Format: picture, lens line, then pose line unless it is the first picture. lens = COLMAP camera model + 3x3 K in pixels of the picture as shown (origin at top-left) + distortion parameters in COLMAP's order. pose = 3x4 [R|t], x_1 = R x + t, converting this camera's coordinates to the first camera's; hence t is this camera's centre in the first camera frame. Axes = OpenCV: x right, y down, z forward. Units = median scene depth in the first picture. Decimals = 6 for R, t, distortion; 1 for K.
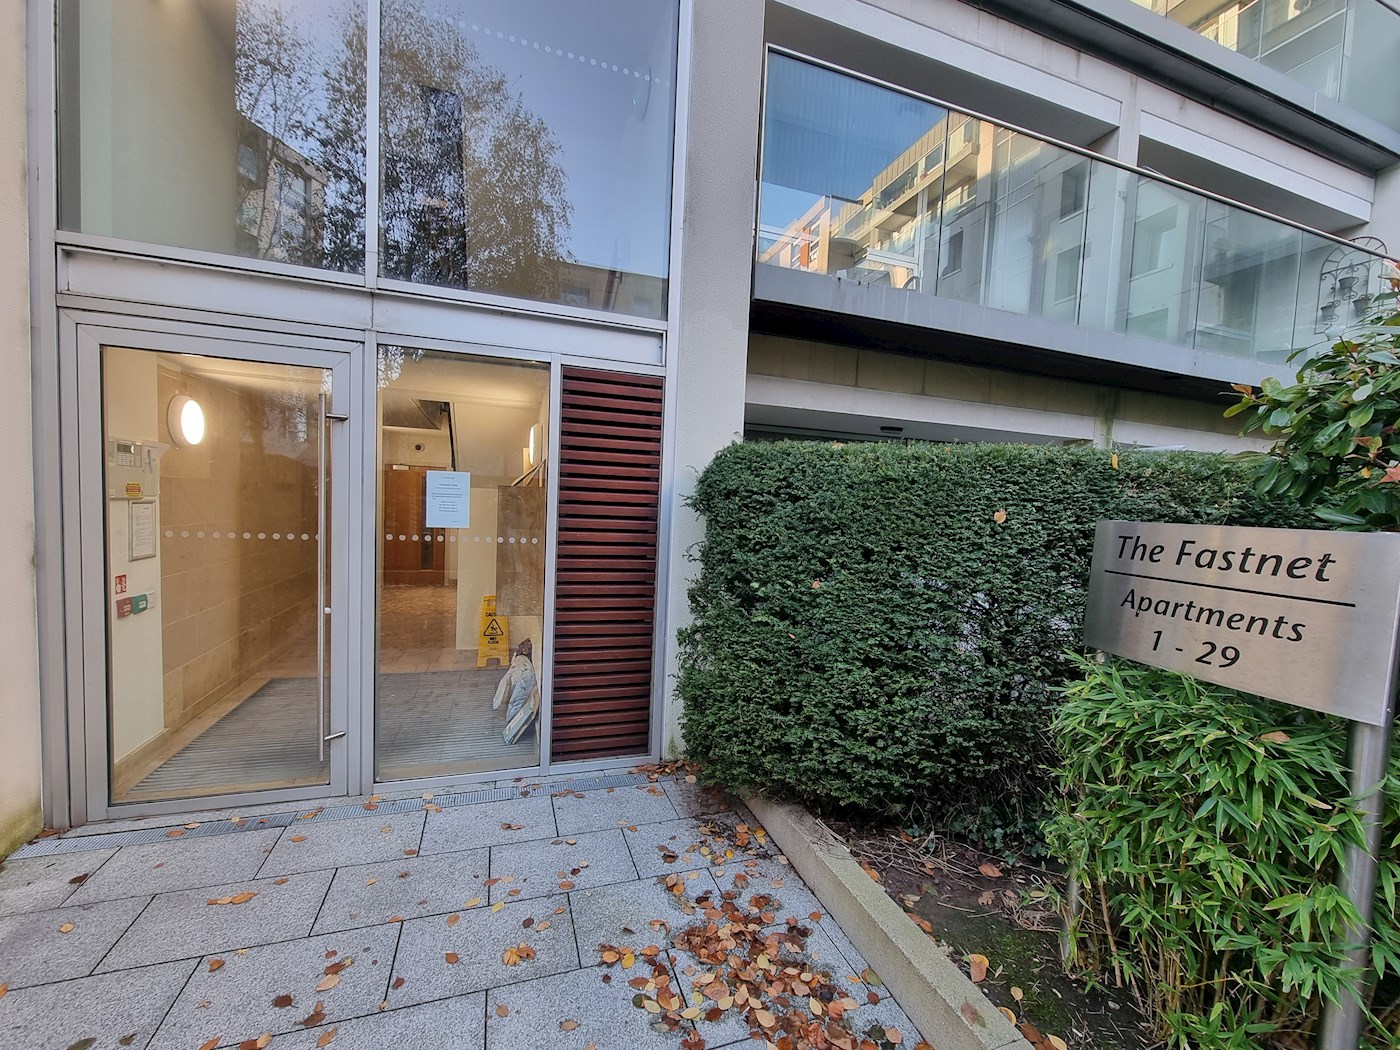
lens RADIAL K [[578.6, 0, 699.7], [0, 578.6, 540.0], [0, 0, 1]] dist [-0.004353, 0.000306]
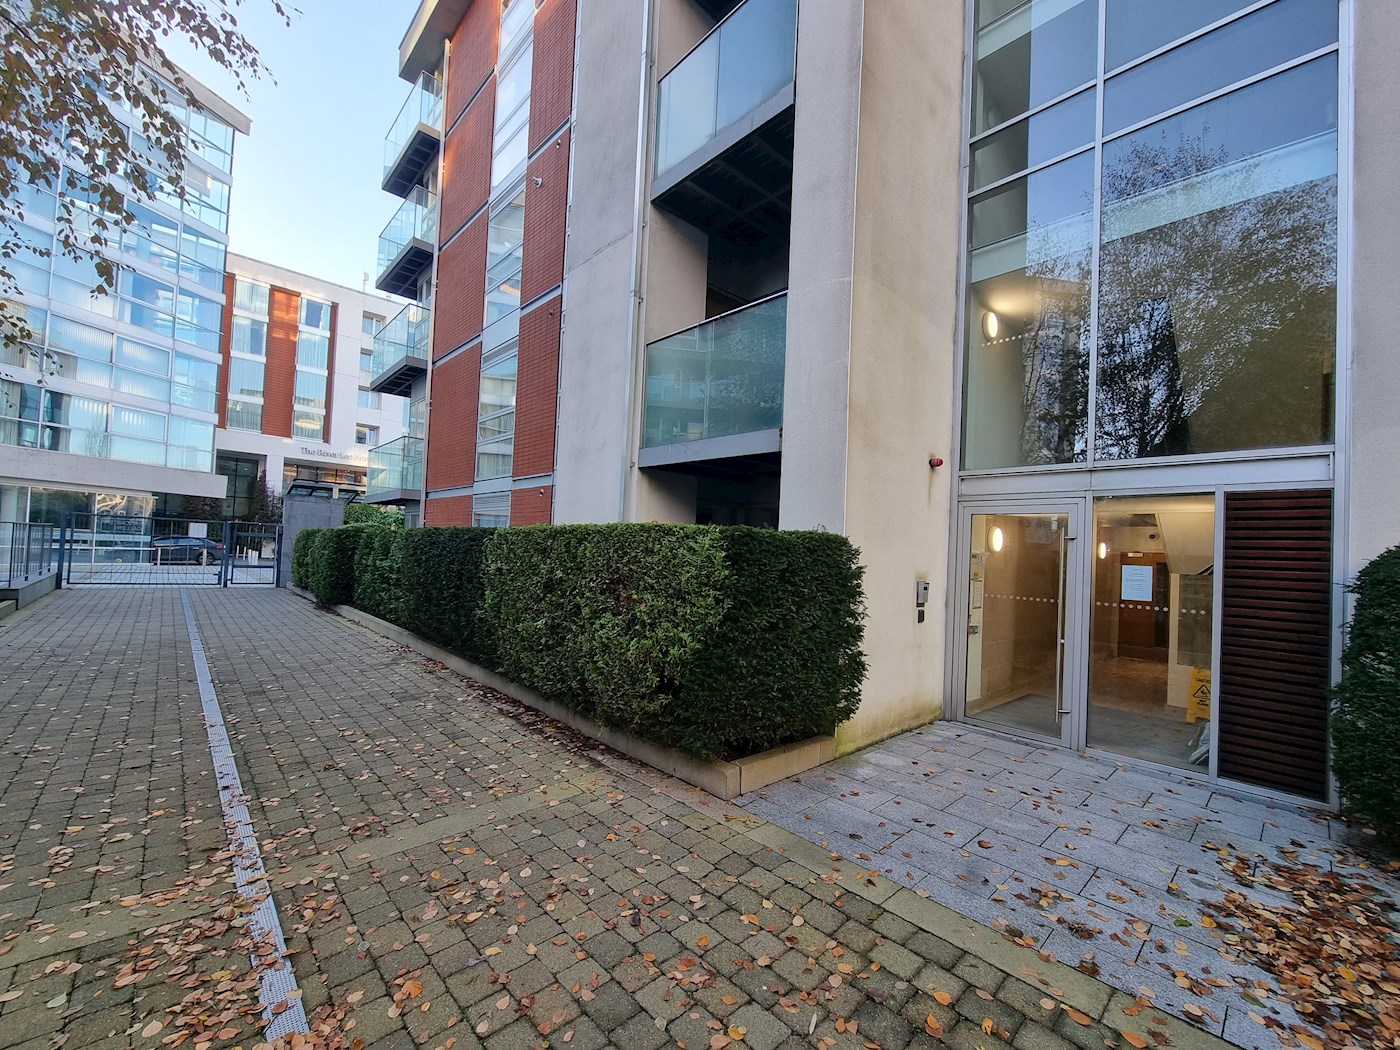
lens RADIAL K [[578.6, 0, 699.7], [0, 578.6, 540.0], [0, 0, 1]] dist [-0.004353, 0.000306]
pose [[0.407990, -0.045073, -0.911873, 0.578556], [-0.080616, 0.993101, -0.085157, 0.050009], [0.909420, 0.108254, 0.401542, -0.828125]]
